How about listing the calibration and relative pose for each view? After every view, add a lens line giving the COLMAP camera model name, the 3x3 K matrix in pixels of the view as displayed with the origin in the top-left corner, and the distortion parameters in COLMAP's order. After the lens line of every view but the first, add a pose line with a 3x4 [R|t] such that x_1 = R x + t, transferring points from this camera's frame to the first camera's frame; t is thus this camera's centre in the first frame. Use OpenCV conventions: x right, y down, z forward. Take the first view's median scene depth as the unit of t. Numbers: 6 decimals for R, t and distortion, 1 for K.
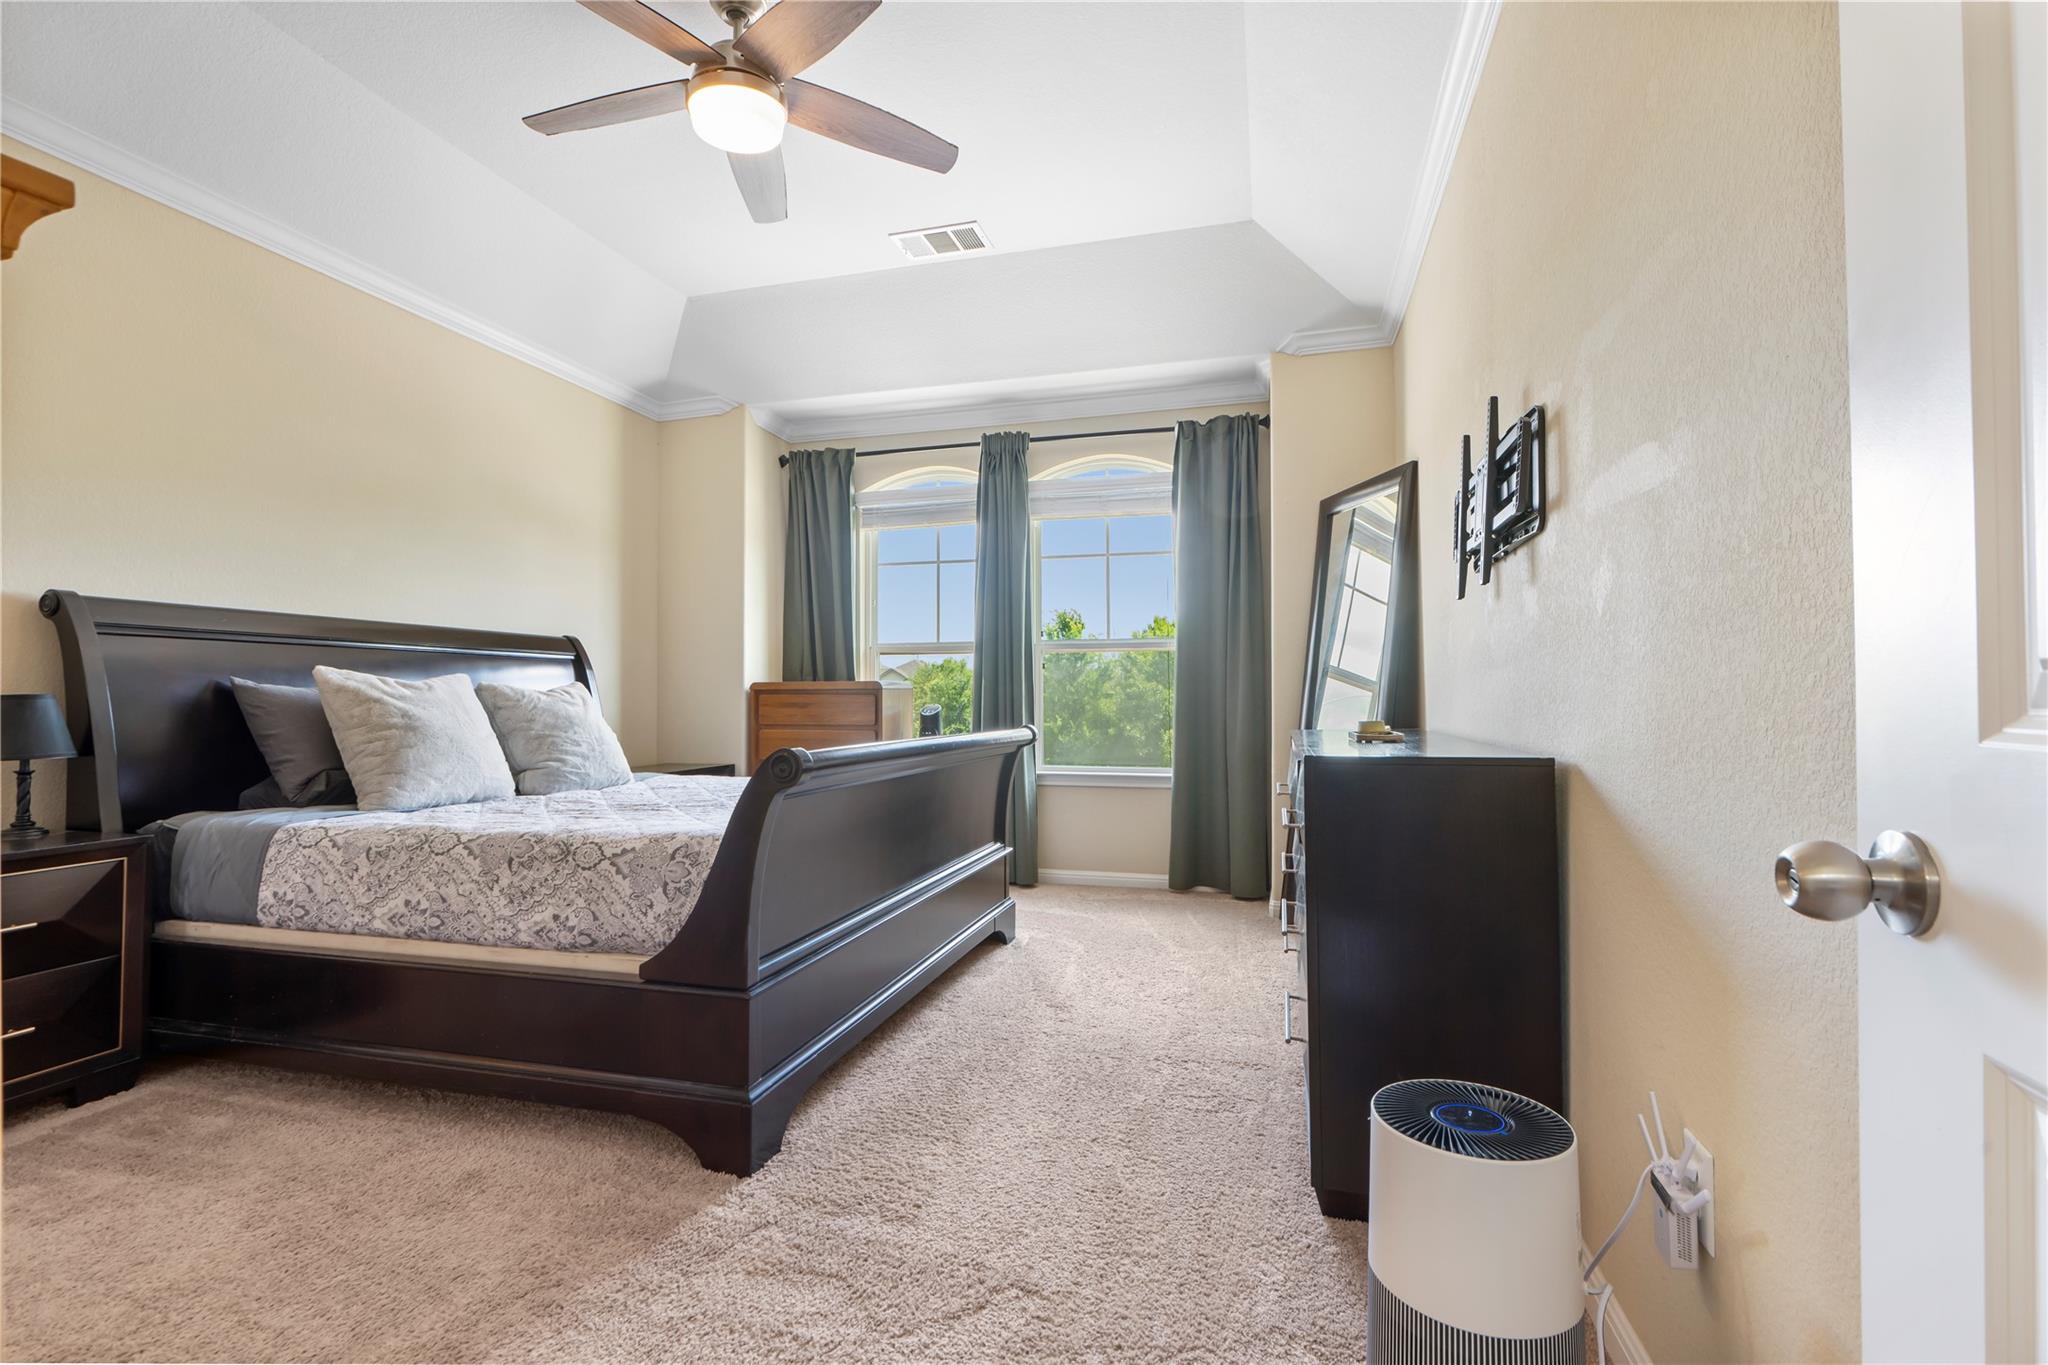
lens RADIAL K [[936.5, 0, 1019.0], [0, 936.5, 685.8], [0, 0, 1]] dist [0.001776, -0.003204]
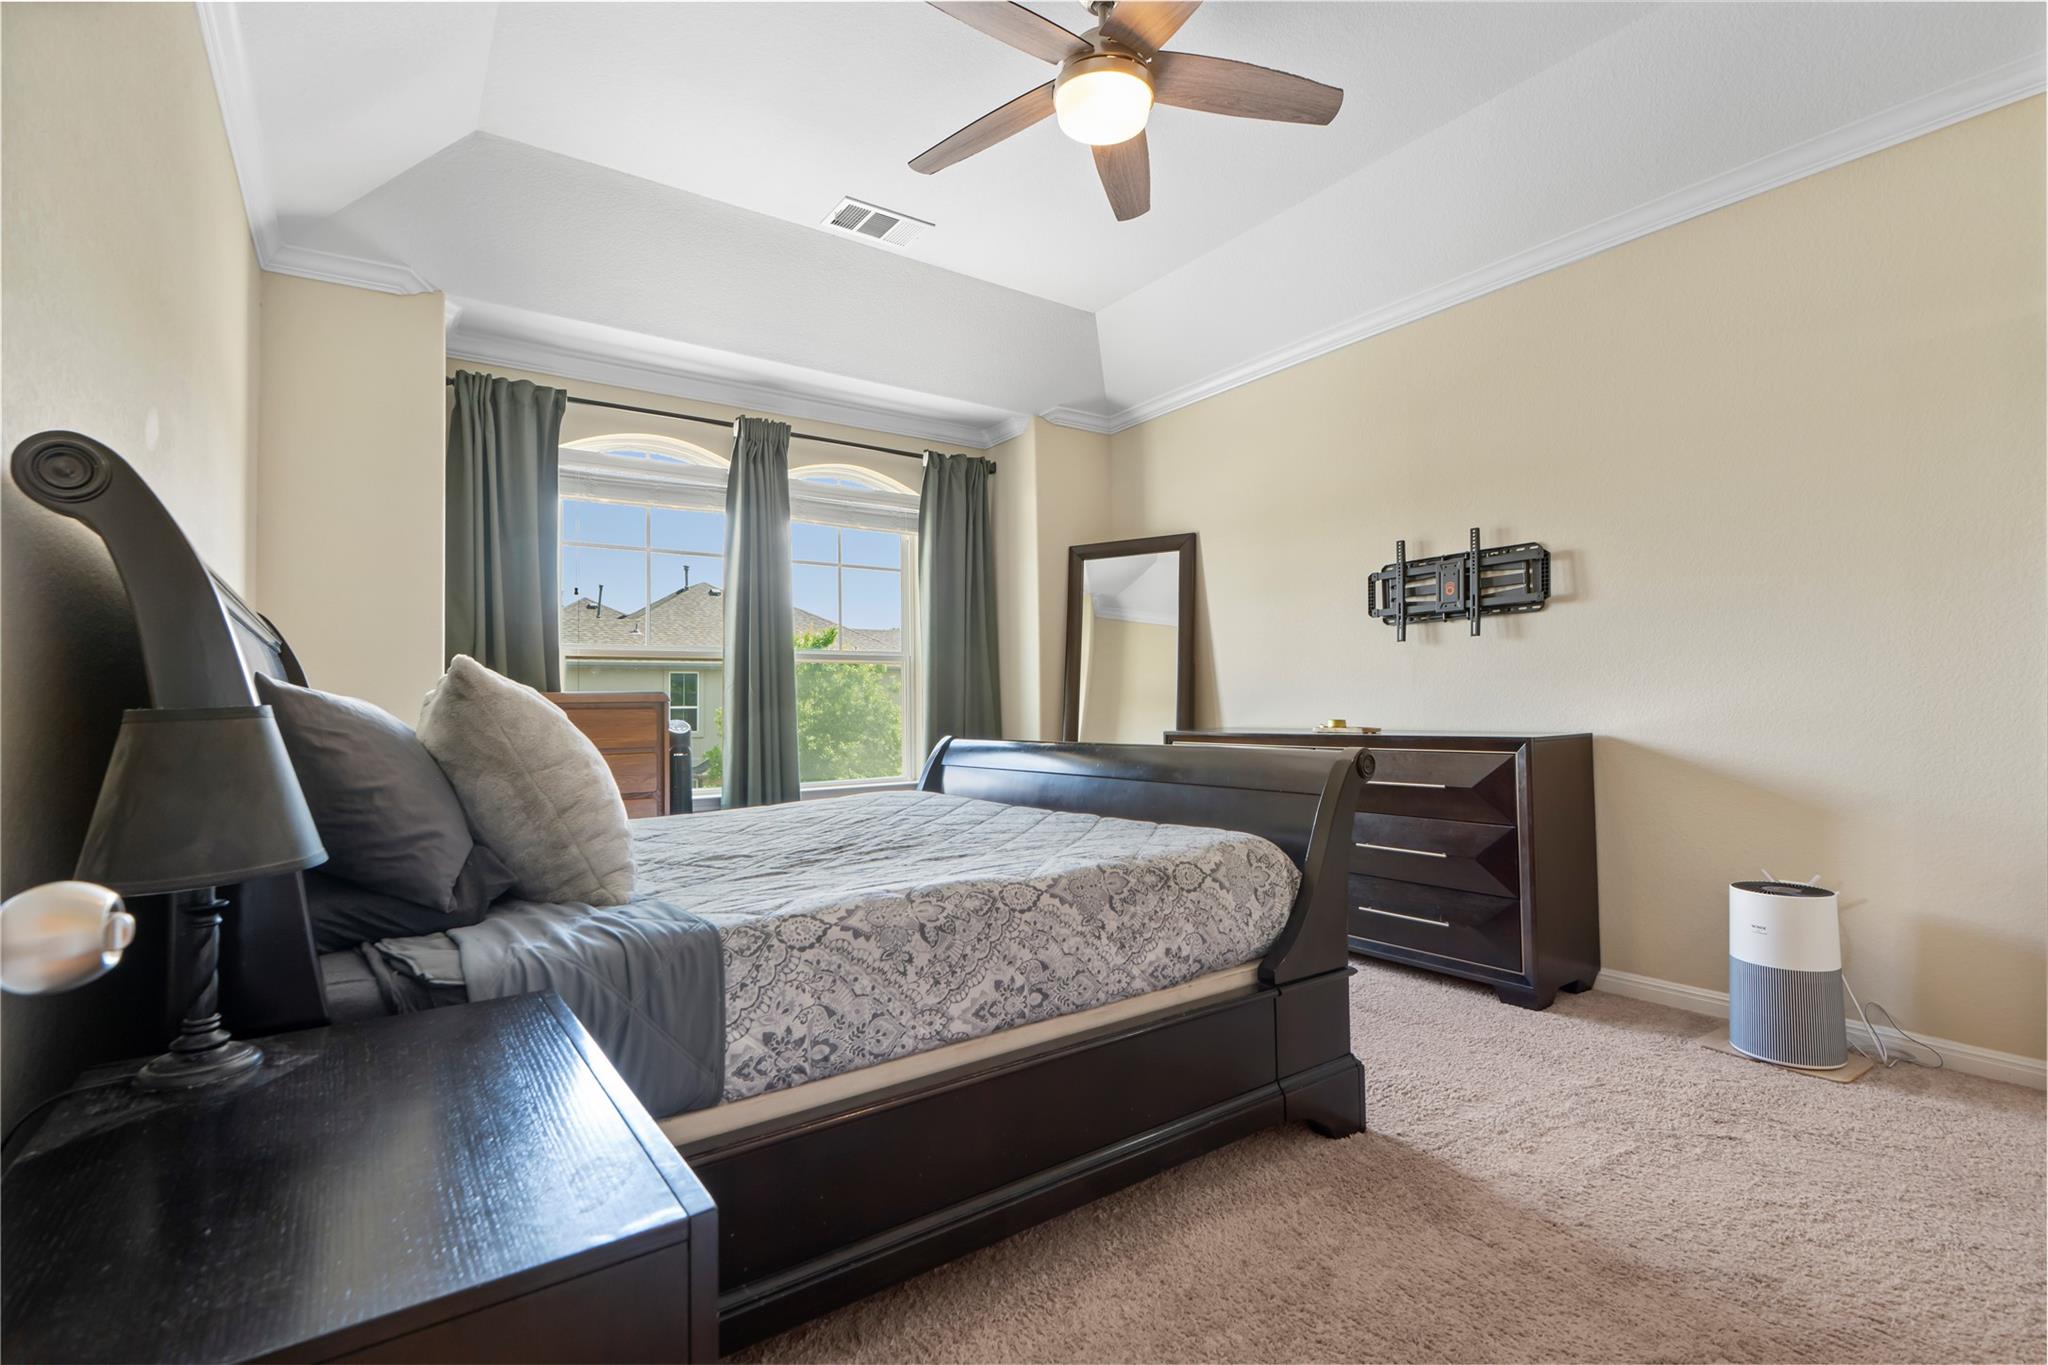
lens RADIAL K [[936.5, 0, 1006.0], [0, 936.5, 682.3], [0, 0, 1]] dist [0.001776, -0.003204]
pose [[0.633428, 0.013527, 0.773683, -1.207397], [0.000853, 0.999834, -0.018180, 0.005444], [-0.773801, 0.012176, 0.633312, 0.513354]]
